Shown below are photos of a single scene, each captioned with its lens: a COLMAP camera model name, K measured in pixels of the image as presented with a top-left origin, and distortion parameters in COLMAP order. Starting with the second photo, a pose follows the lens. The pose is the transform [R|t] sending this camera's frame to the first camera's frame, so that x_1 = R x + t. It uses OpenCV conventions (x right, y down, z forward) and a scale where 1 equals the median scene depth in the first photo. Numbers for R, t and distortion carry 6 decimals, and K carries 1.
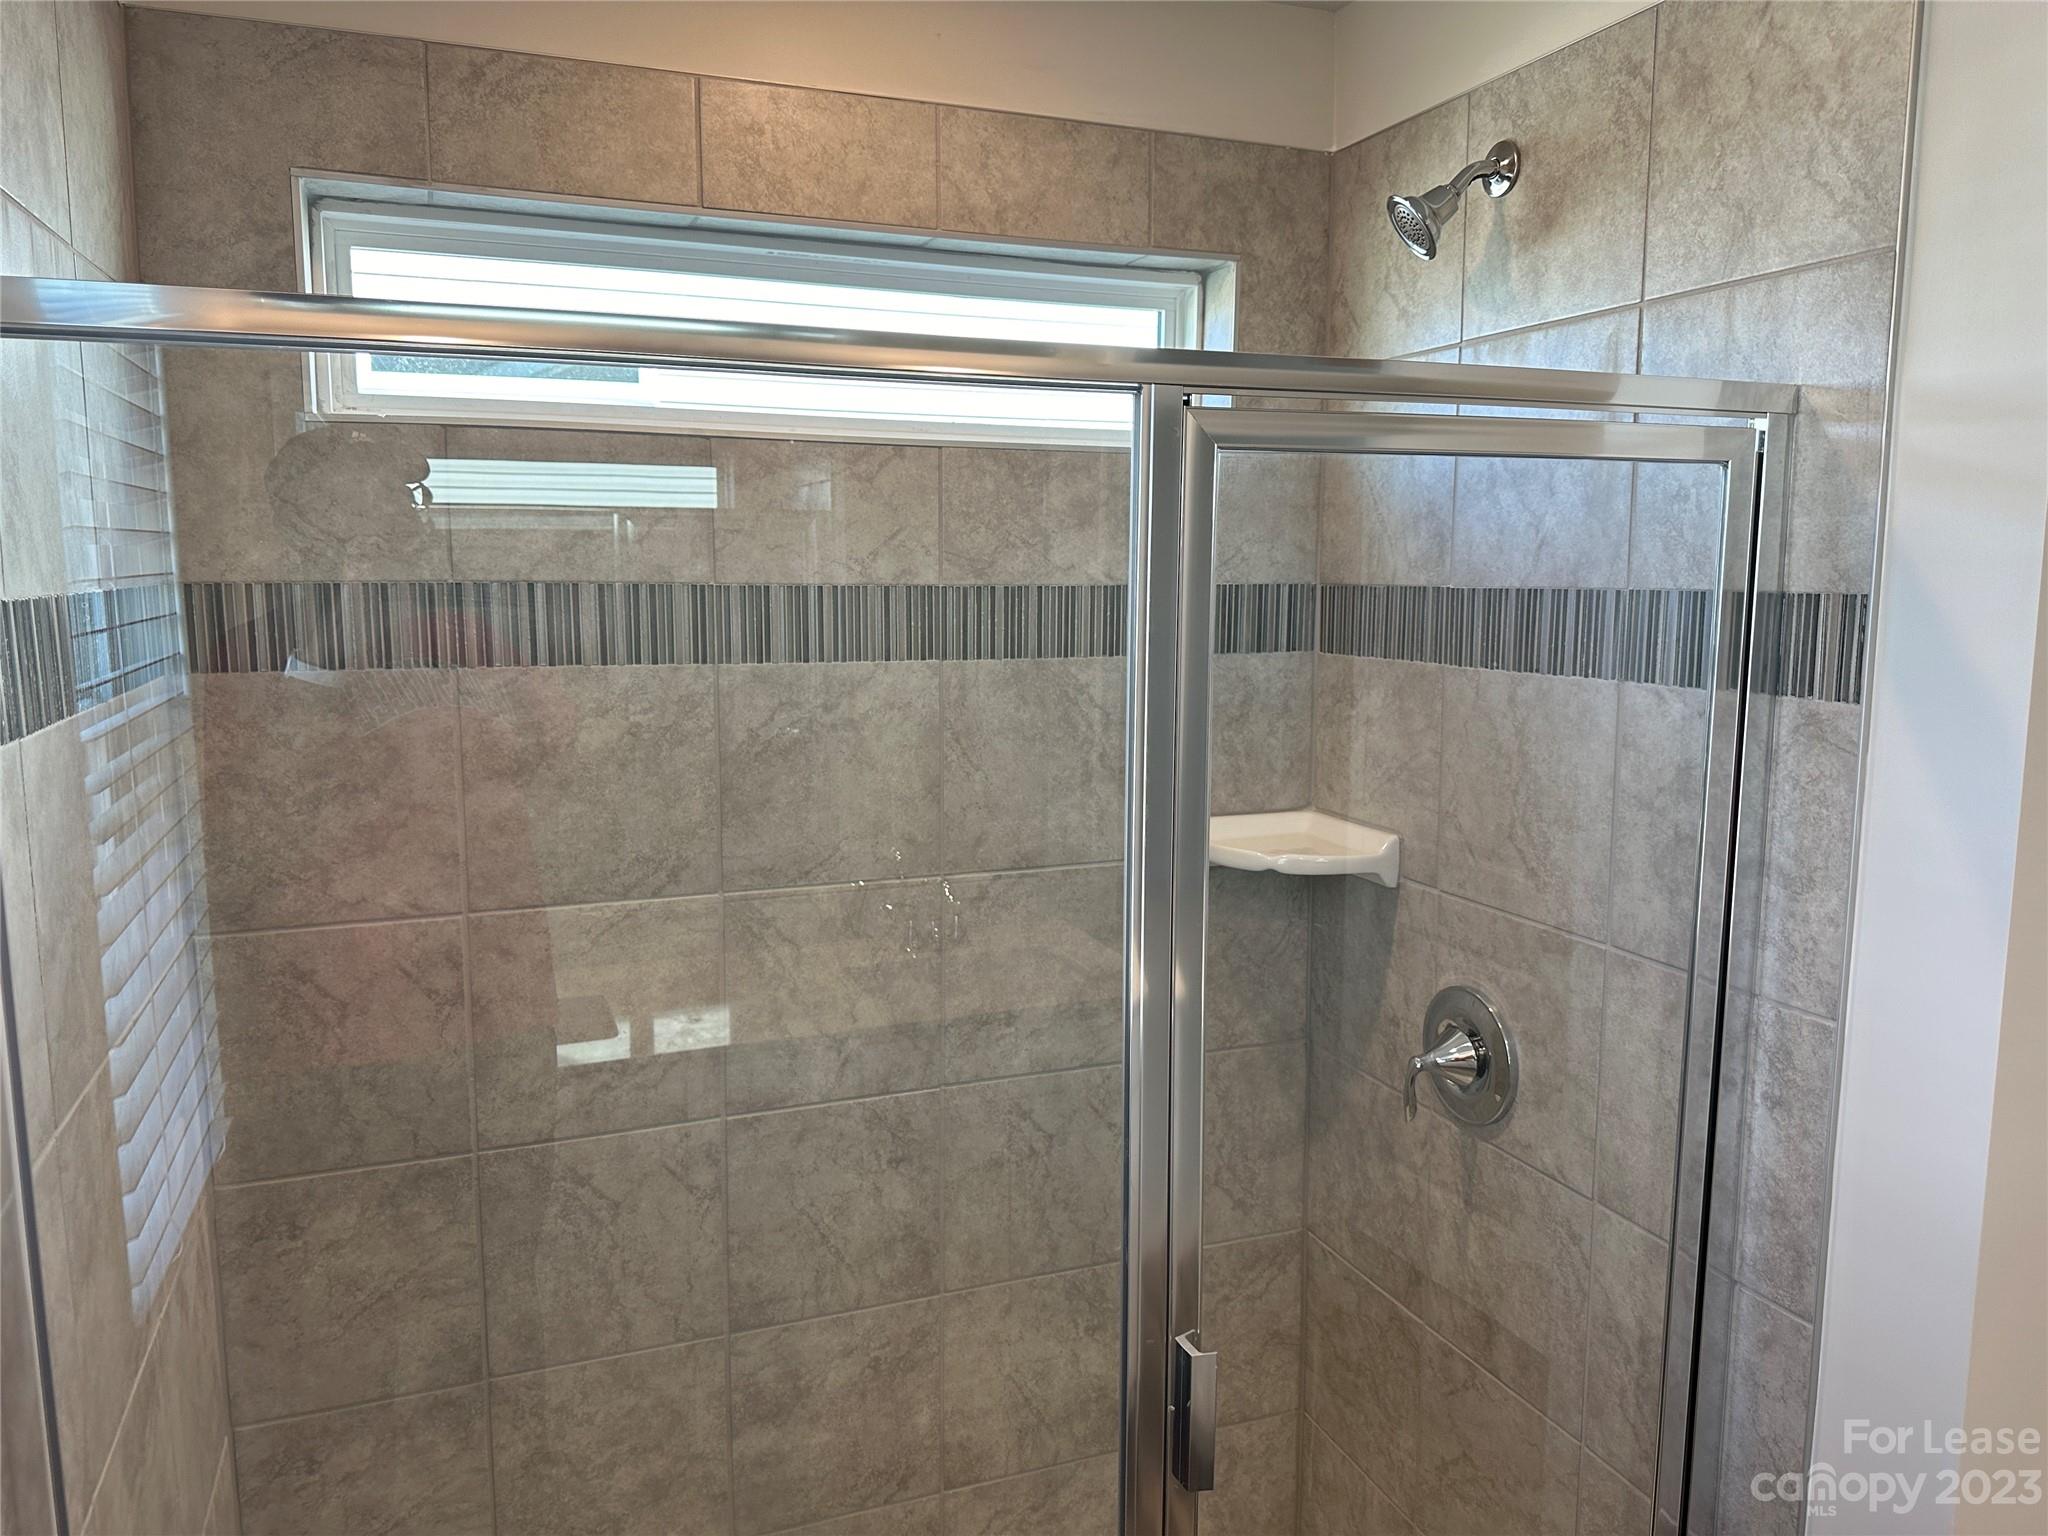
lens RADIAL K [[1446.4, 0, 1024.0], [0, 1446.4, 768.0], [0, 0, 1]] dist [0.057351, -0.090395]
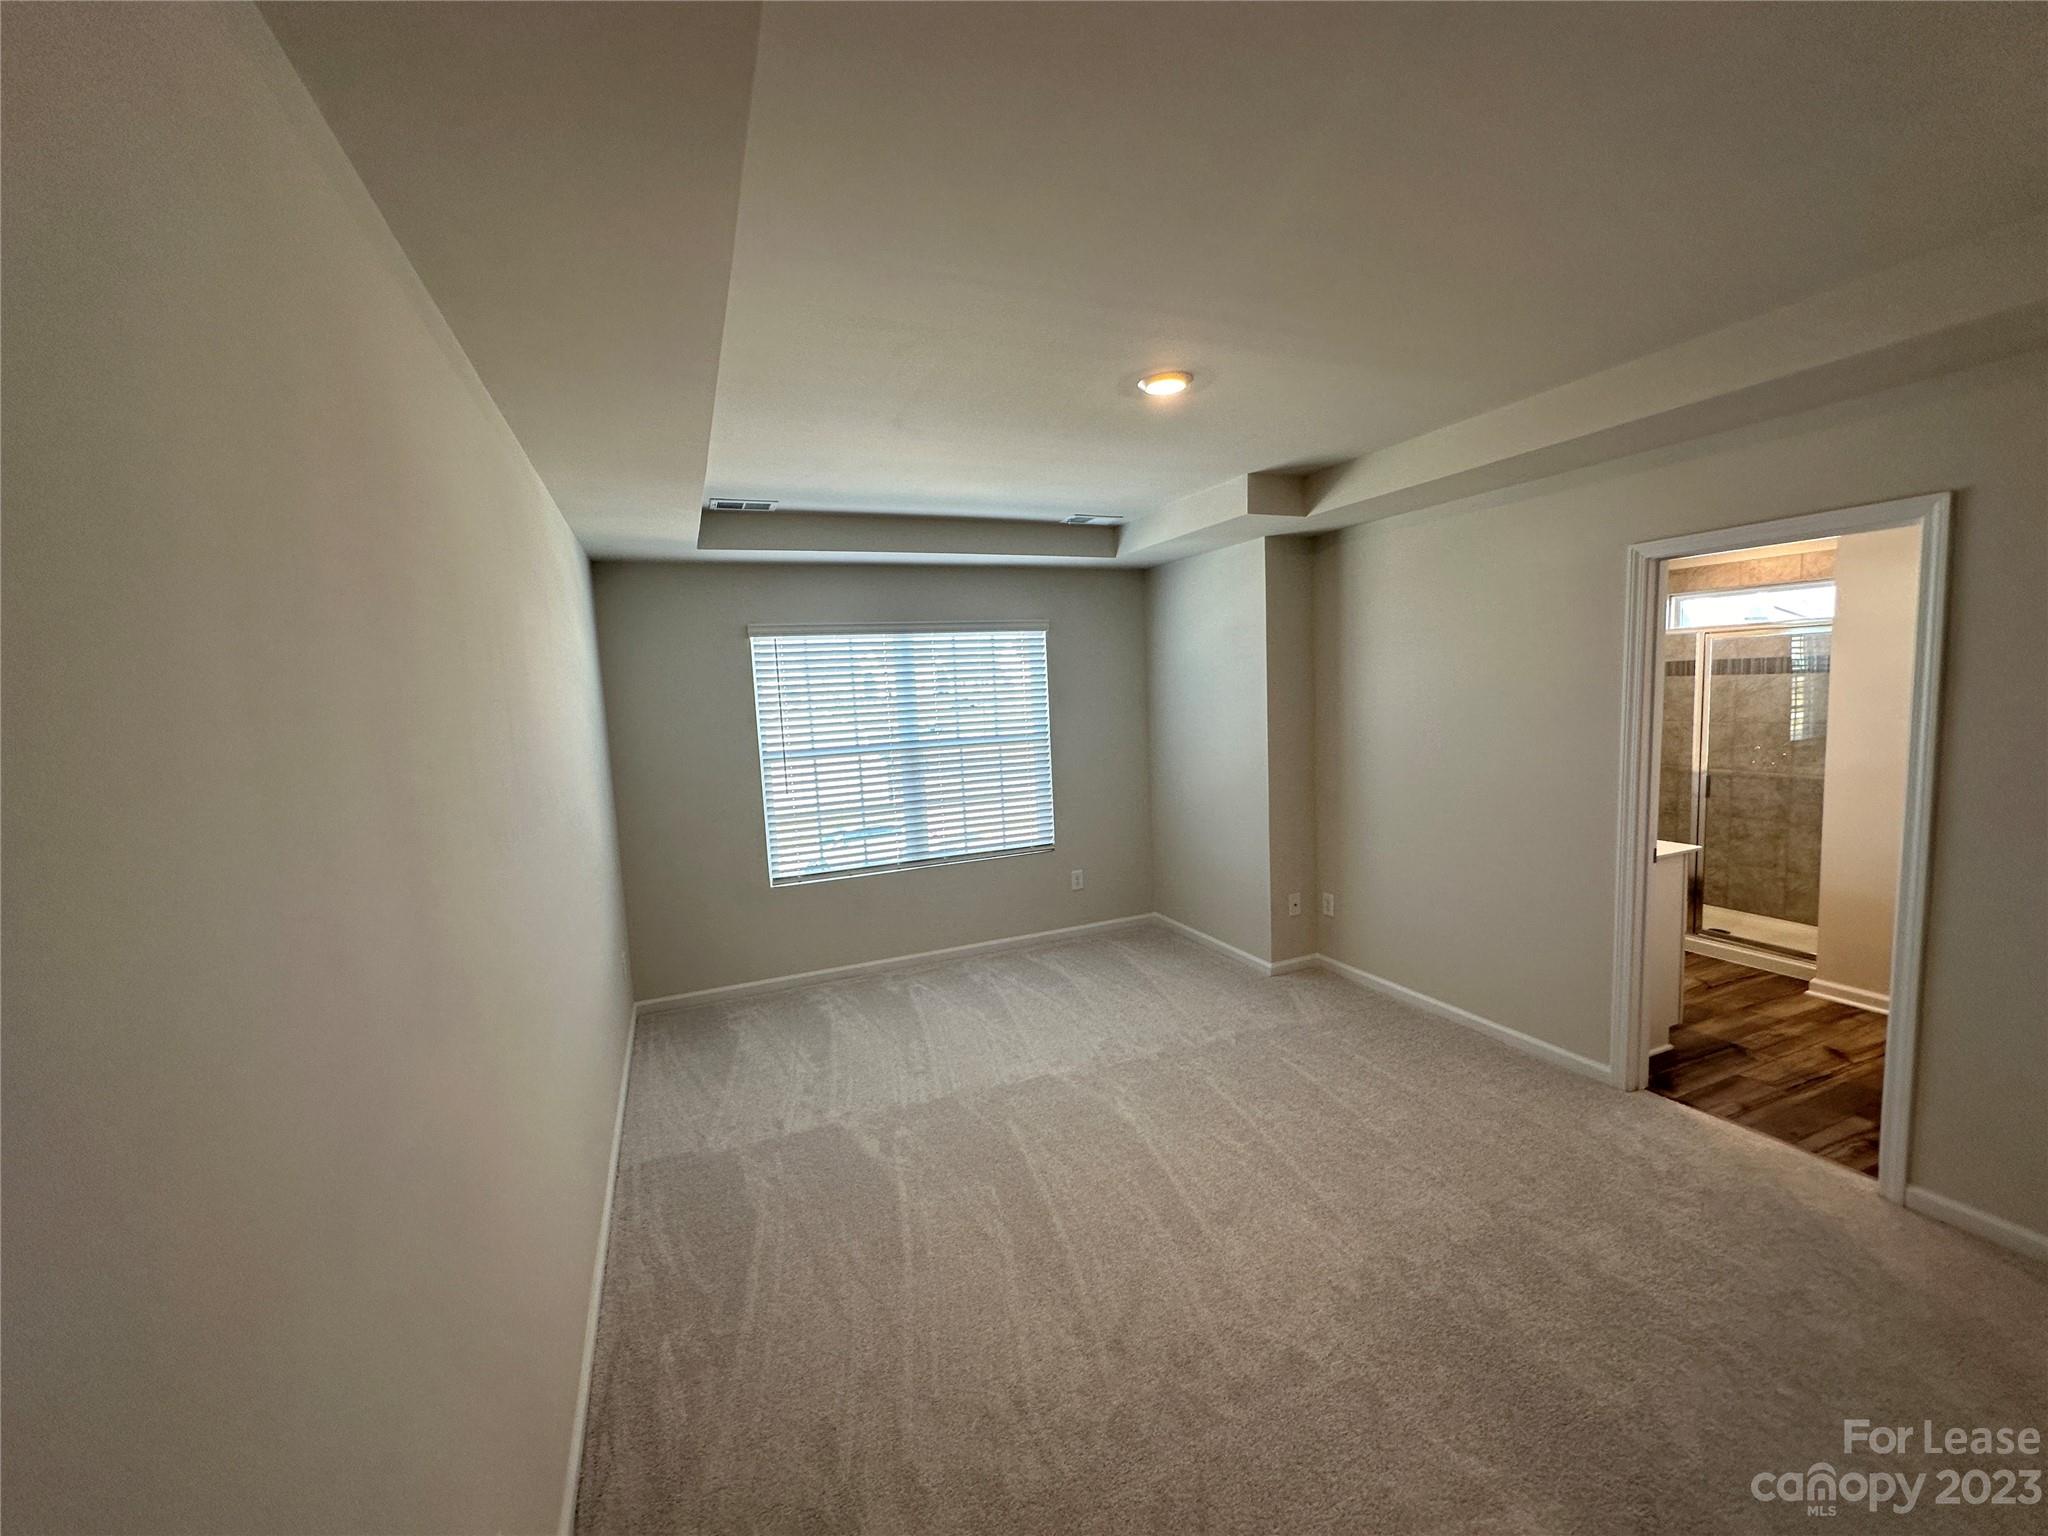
lens RADIAL K [[813.2, 0, 1022.2], [0, 813.2, 768.5], [0, 0, 1]] dist [-0.003460, -0.000388]
pose [[0.018645, 0.100103, -0.994802, 2.463584], [-0.091413, 0.990979, 0.098005, 0.191442], [0.995639, 0.089110, 0.027628, -1.442322]]
